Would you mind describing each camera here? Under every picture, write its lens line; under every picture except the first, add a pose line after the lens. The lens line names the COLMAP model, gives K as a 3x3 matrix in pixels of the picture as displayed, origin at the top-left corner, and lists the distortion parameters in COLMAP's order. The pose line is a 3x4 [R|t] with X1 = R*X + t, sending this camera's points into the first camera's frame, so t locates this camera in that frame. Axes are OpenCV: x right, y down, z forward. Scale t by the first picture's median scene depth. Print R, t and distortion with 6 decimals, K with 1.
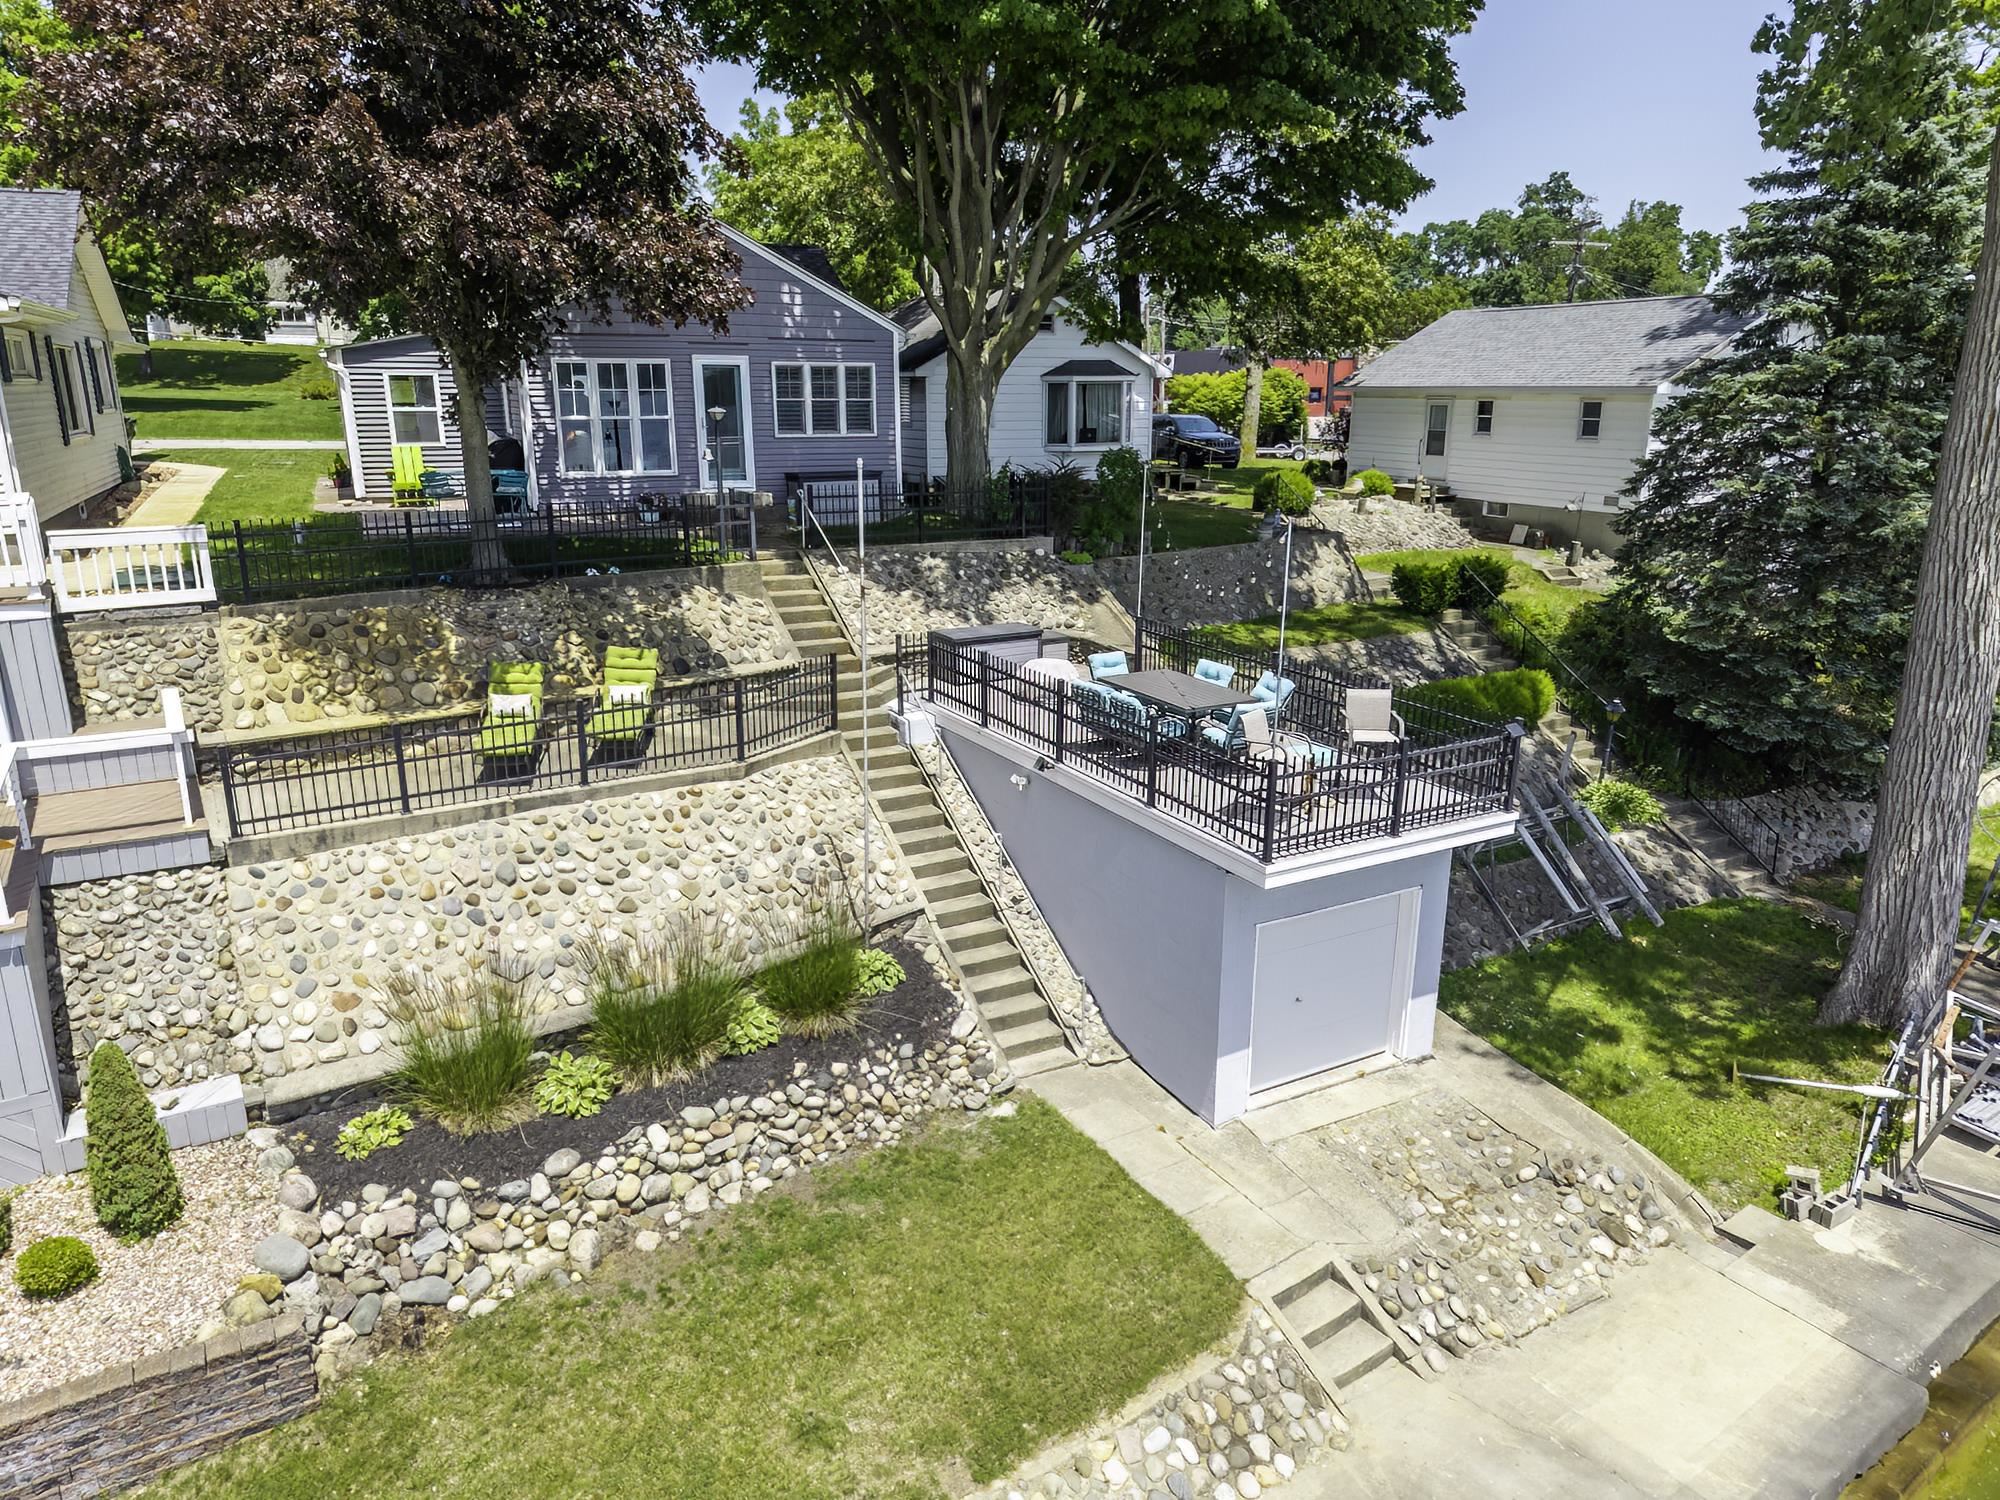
lens RADIAL K [[1319.6, 0, 1000.0], [0, 1319.6, 750.0], [0, 0, 1]] dist [0.074046, -0.076902]
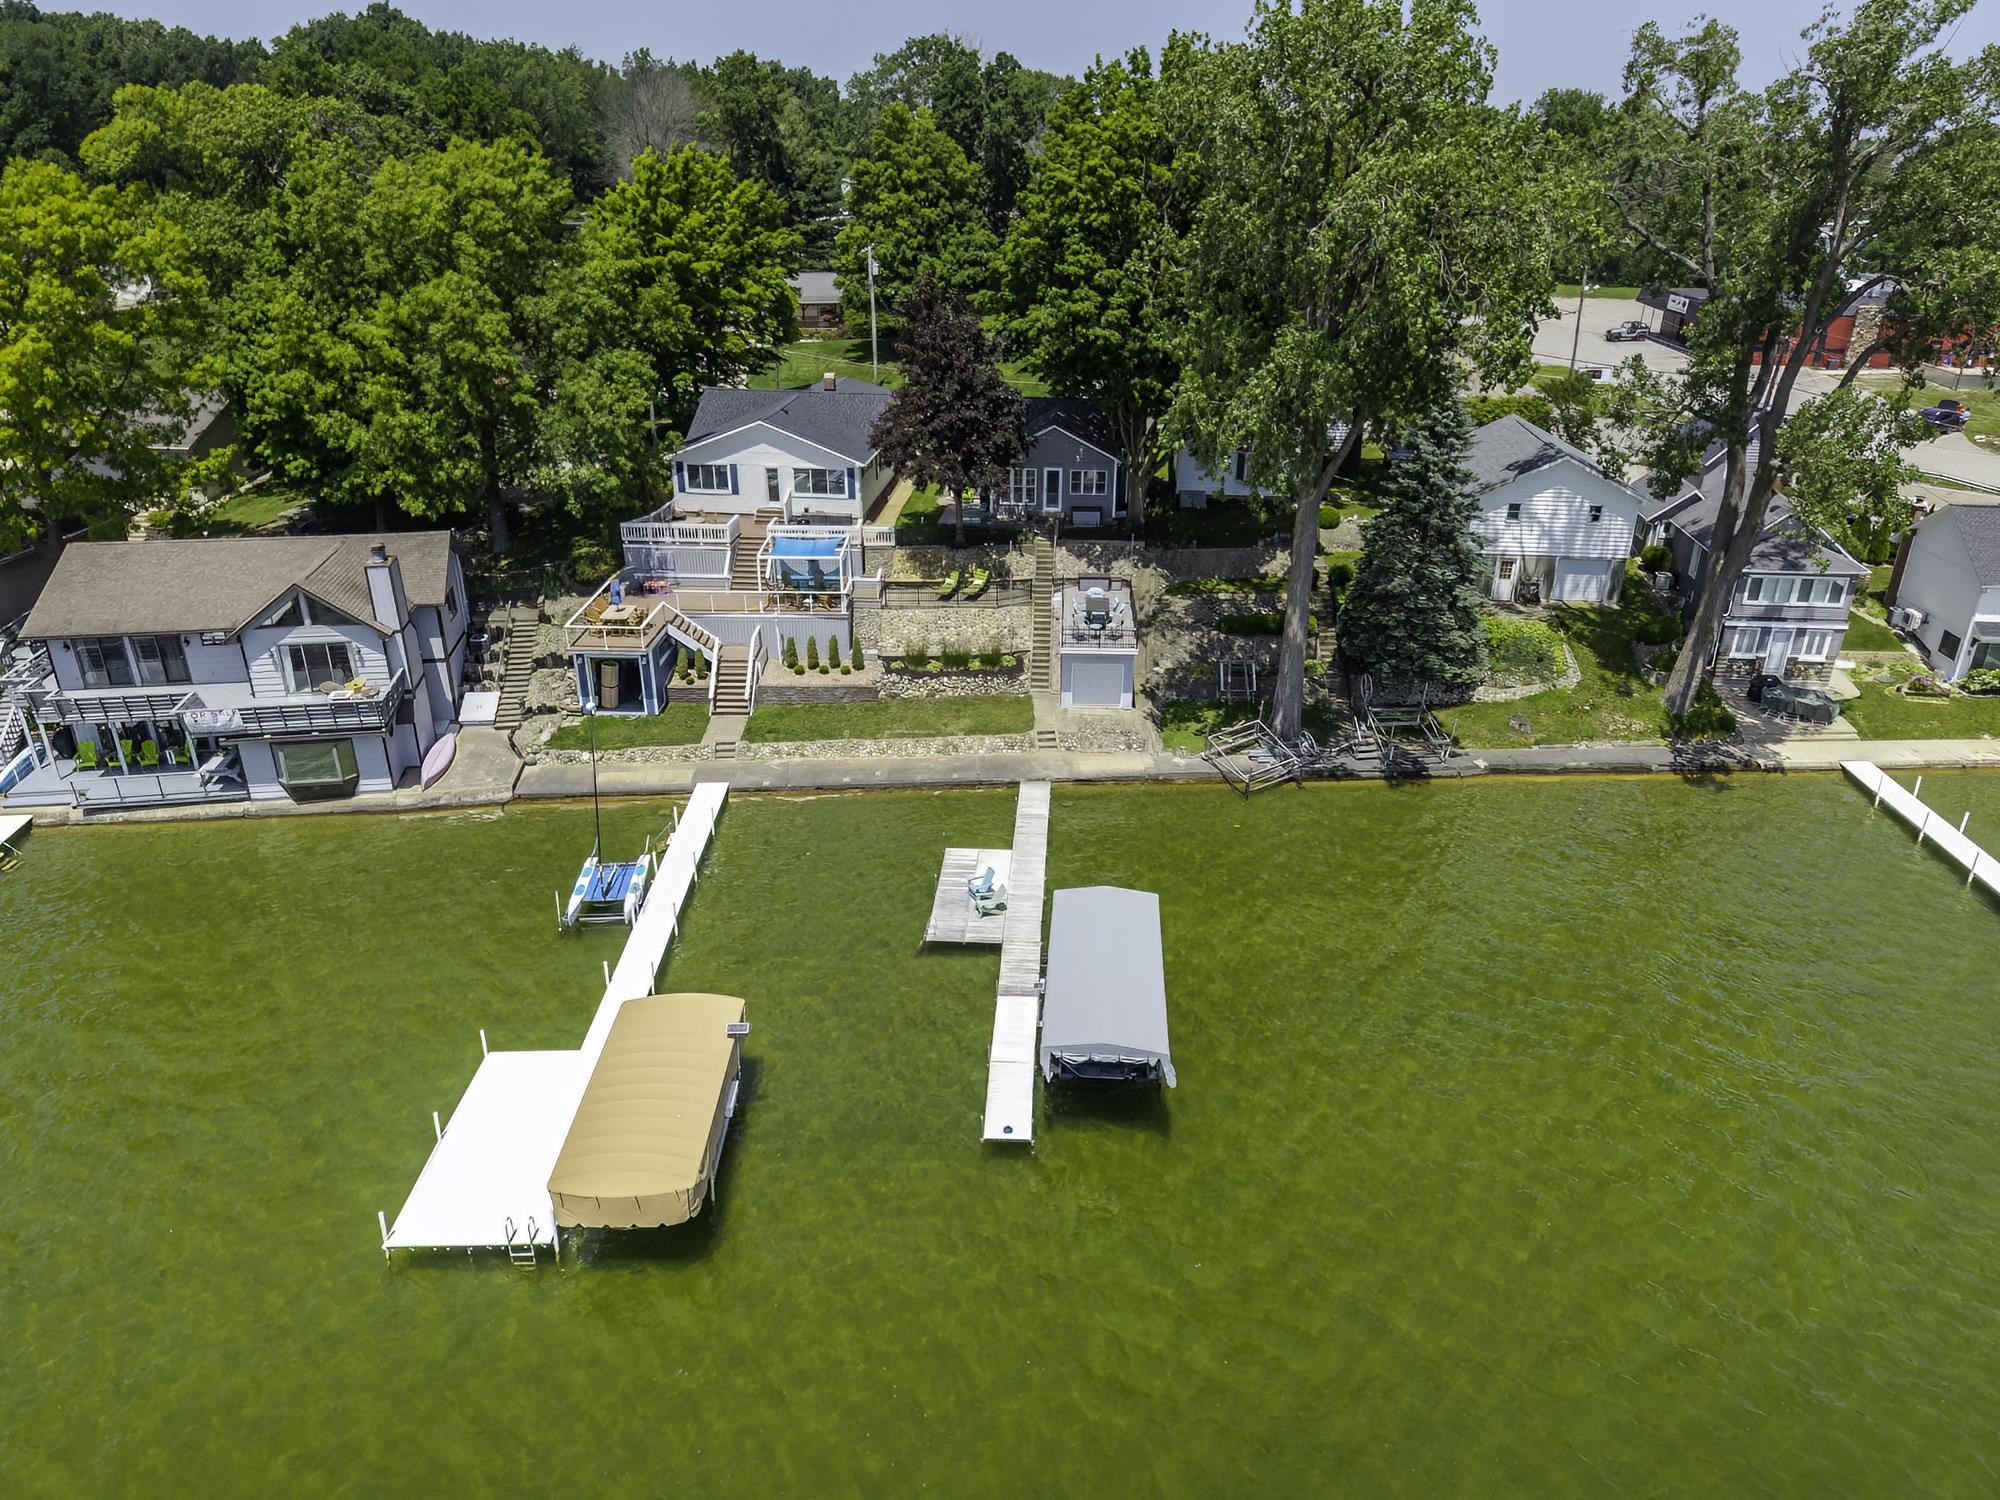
lens RADIAL K [[1329.0, 0, 1005.3], [0, 1329.0, 751.5], [0, 0, 1]] dist [0.038424, -0.022172]
pose [[0.853757, 0.221836, -0.471050, 2.078021], [-0.146124, 0.970422, 0.192168, -0.384926], [0.499747, -0.095233, 0.860920, -2.832456]]
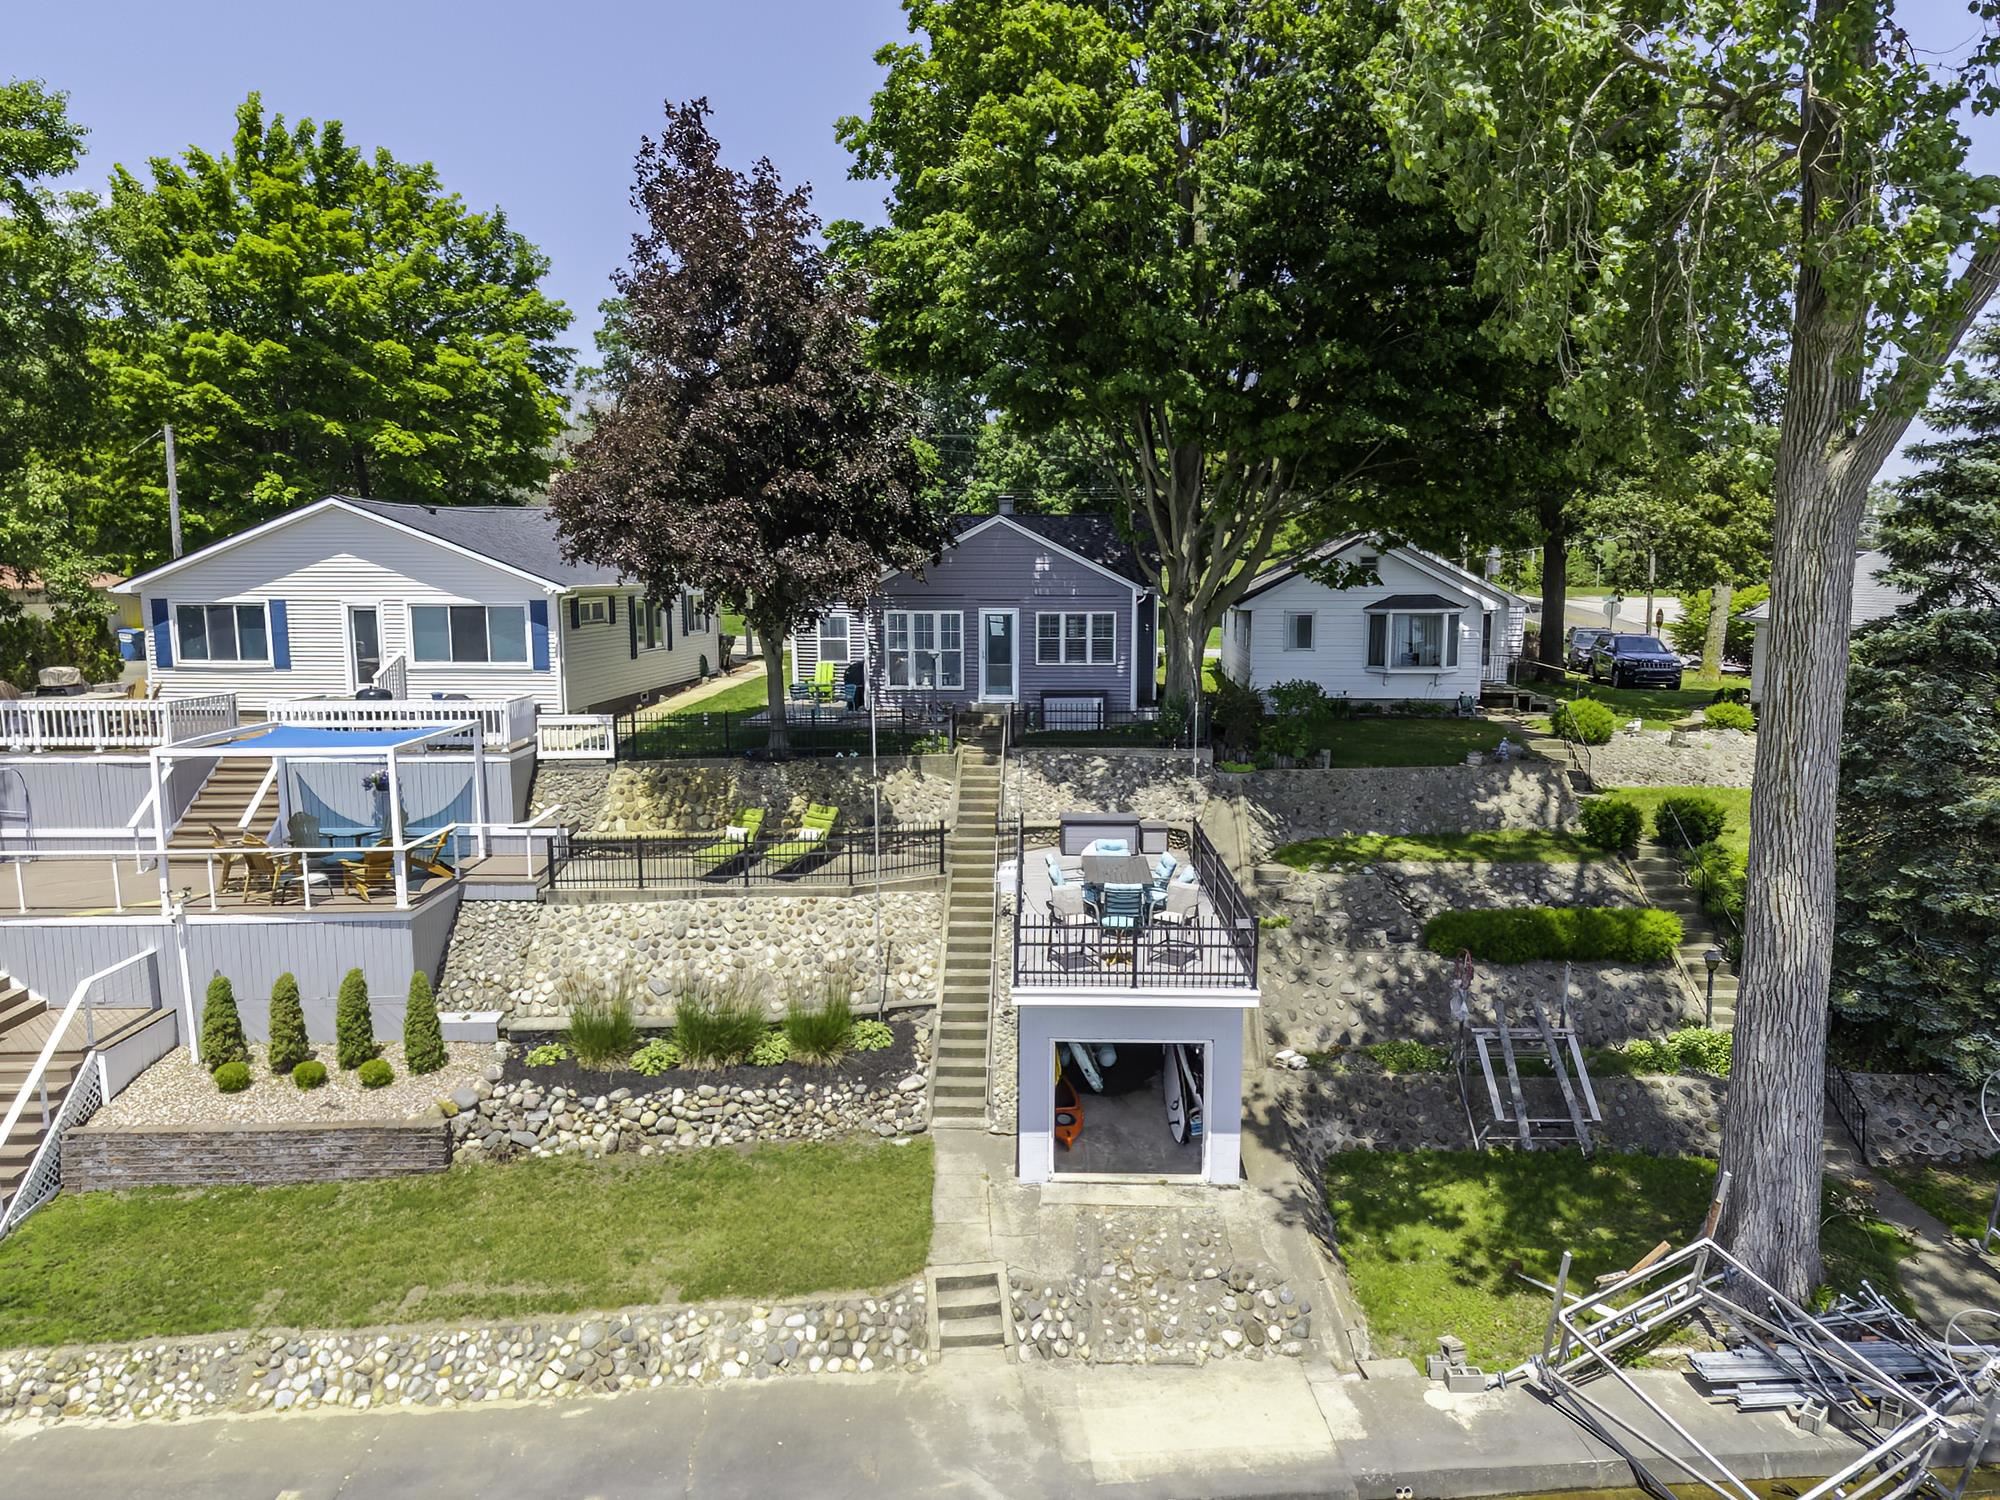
lens RADIAL K [[1306.3, 0, 1004.6], [0, 1306.3, 738.5], [0, 0, 1]] dist [0.111413, -0.217540]
pose [[0.862278, 0.063540, -0.502433, 0.811481], [-0.132822, 0.985743, -0.103288, -0.030395], [0.488707, 0.155797, 0.858424, -0.259441]]
